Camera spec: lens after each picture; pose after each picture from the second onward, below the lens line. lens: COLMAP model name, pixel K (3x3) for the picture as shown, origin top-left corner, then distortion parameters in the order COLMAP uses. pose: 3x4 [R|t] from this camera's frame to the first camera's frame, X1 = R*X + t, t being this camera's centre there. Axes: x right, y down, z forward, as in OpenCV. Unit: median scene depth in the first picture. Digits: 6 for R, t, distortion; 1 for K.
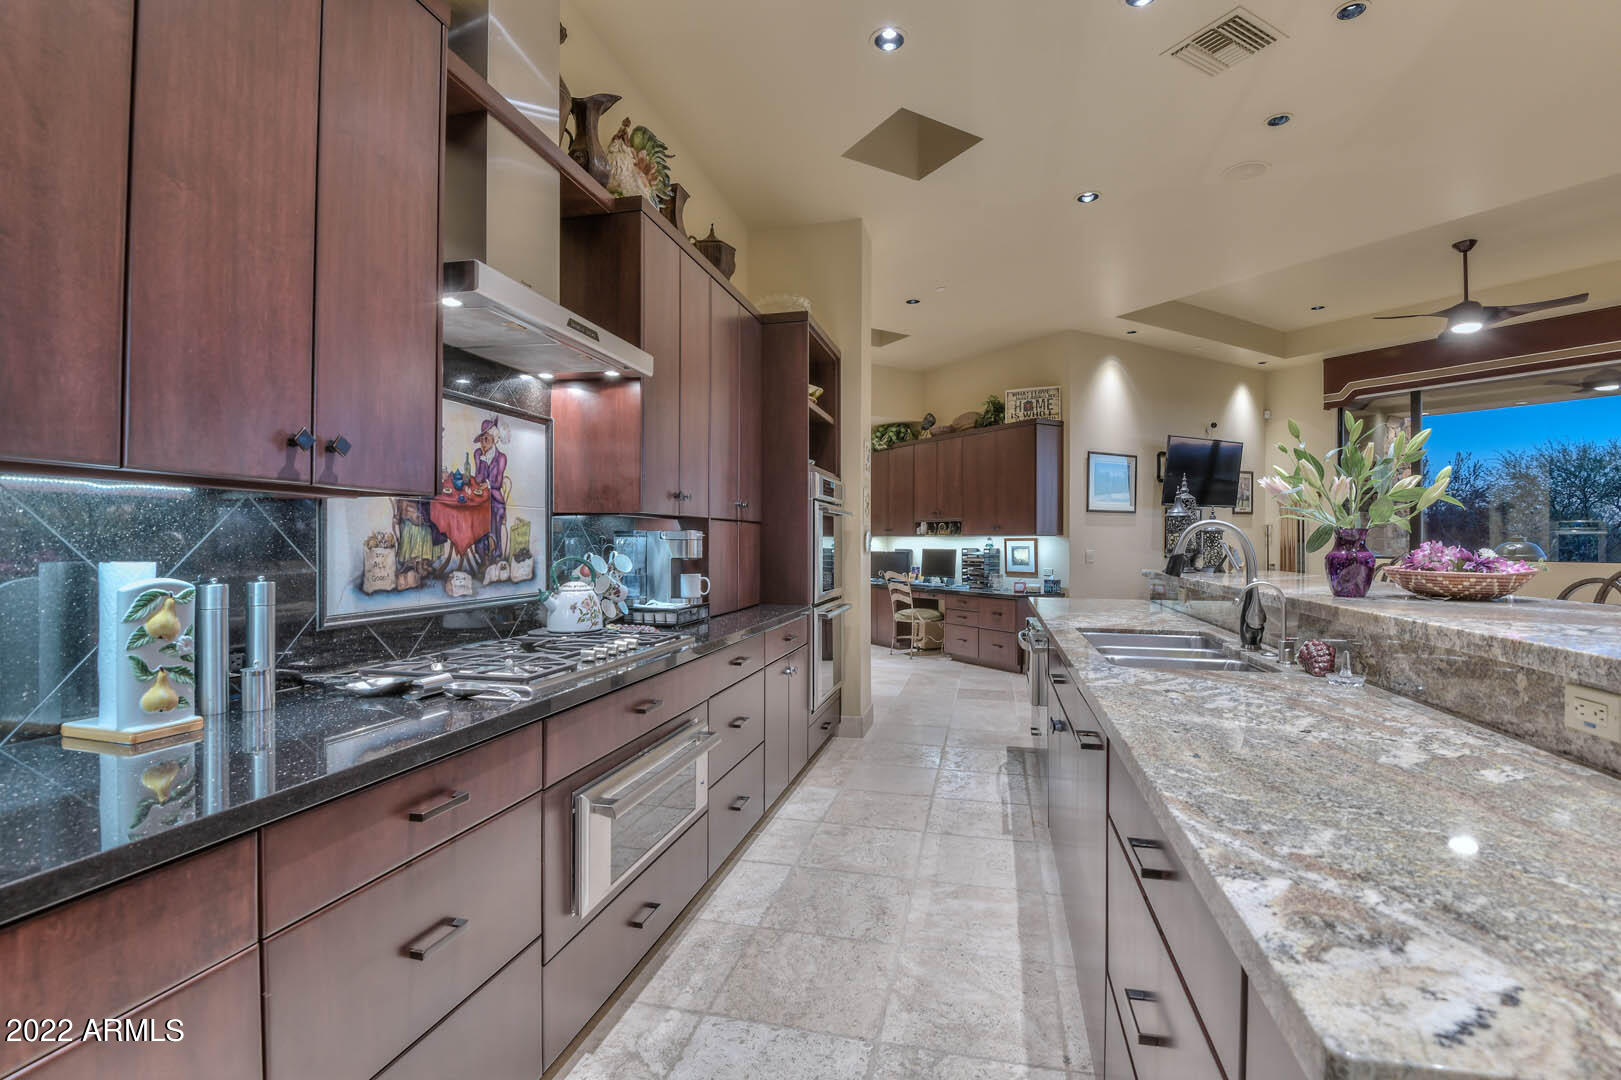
lens RADIAL K [[745.7, 0, 805.2], [0, 745.7, 545.9], [0, 0, 1]] dist [-0.011662, -0.010666]
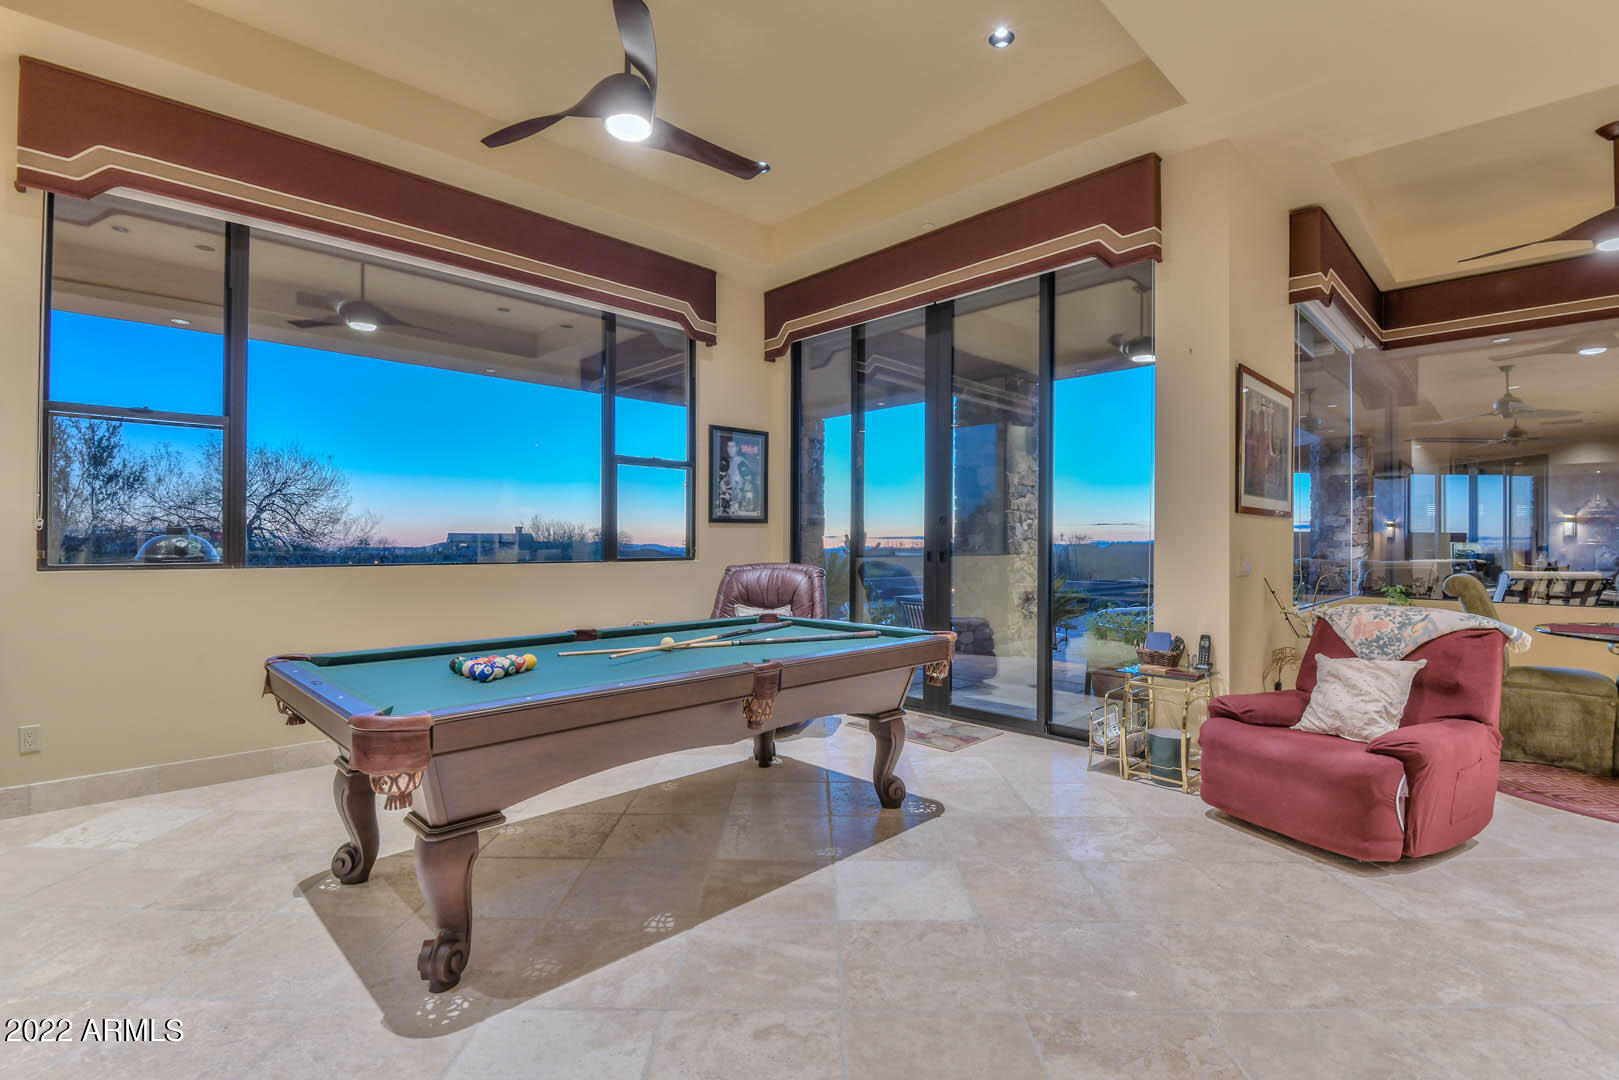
lens RADIAL K [[744.7, 0, 805.6], [0, 744.7, 540.5], [0, 0, 1]] dist [-0.011662, -0.010666]
pose [[-0.233232, -0.001714, 0.972420, 0.354917], [0.000860, 0.999998, 0.001968, -0.001491], [-0.972421, 0.001295, -0.233230, 0.989802]]
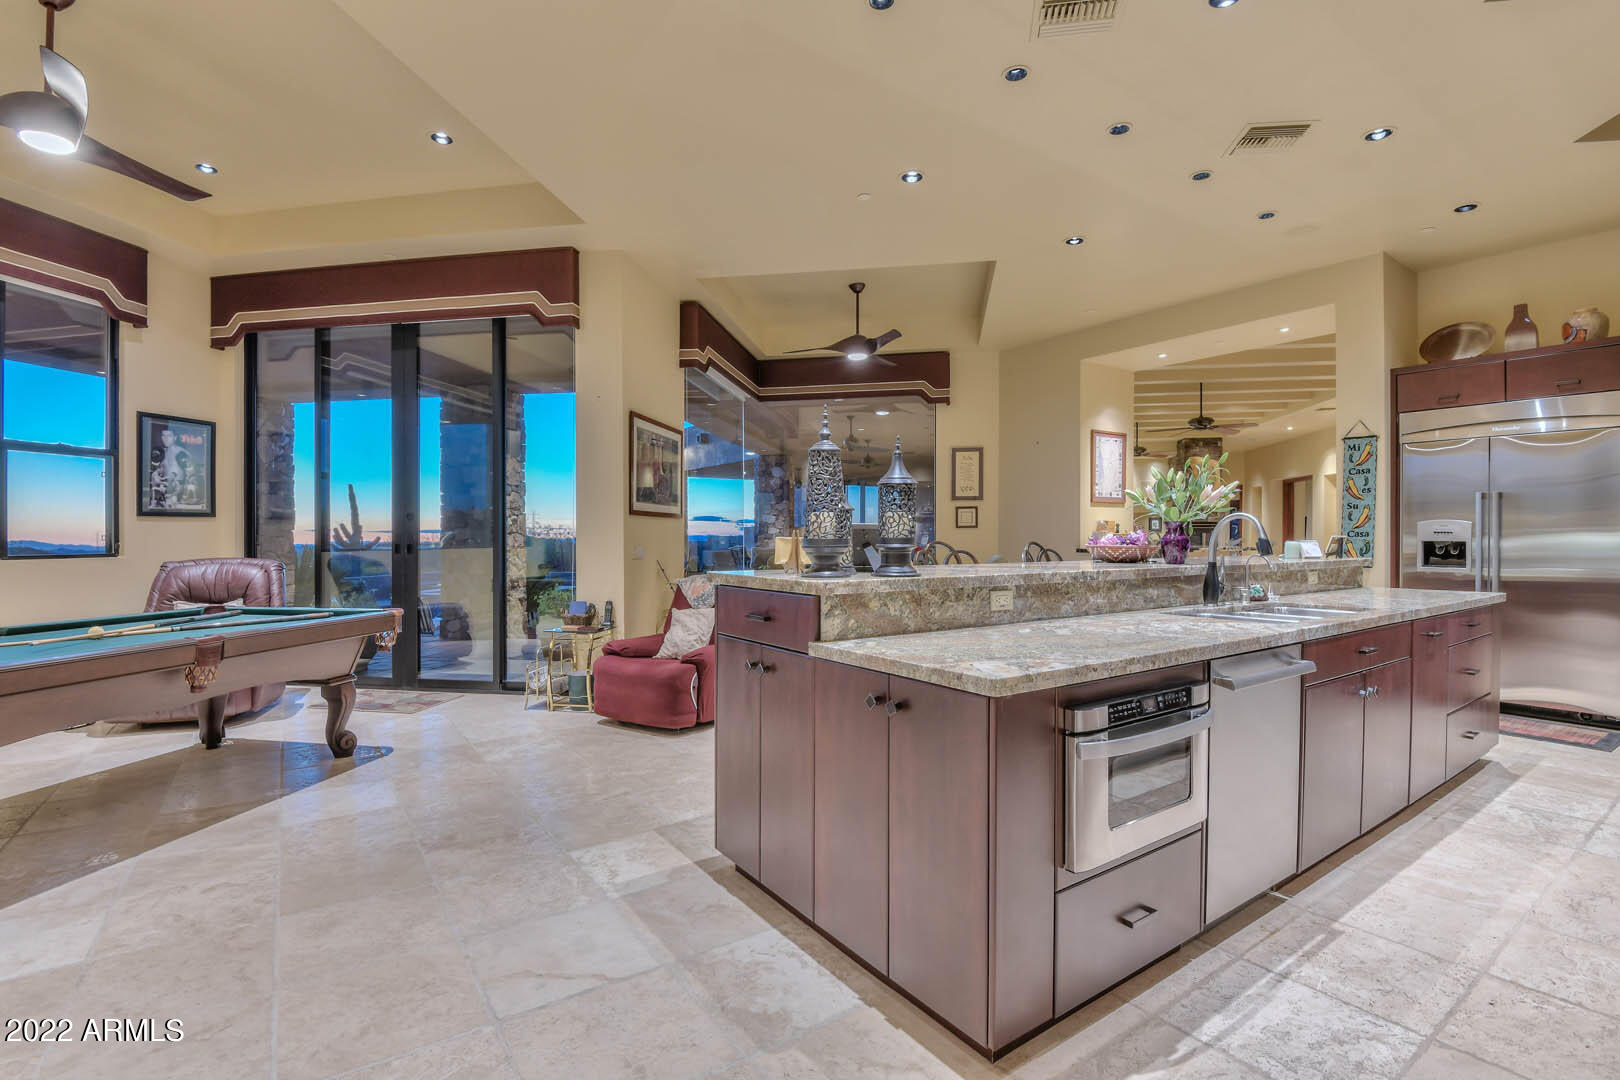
lens RADIAL K [[745.2, 0, 816.0], [0, 745.2, 540.4], [0, 0, 1]] dist [-0.011662, -0.010666]
pose [[-0.759673, -0.004508, 0.650289, 0.106715], [0.003112, 0.999939, 0.010567, -0.000583], [-0.650297, 0.010051, -0.759613, 1.027686]]
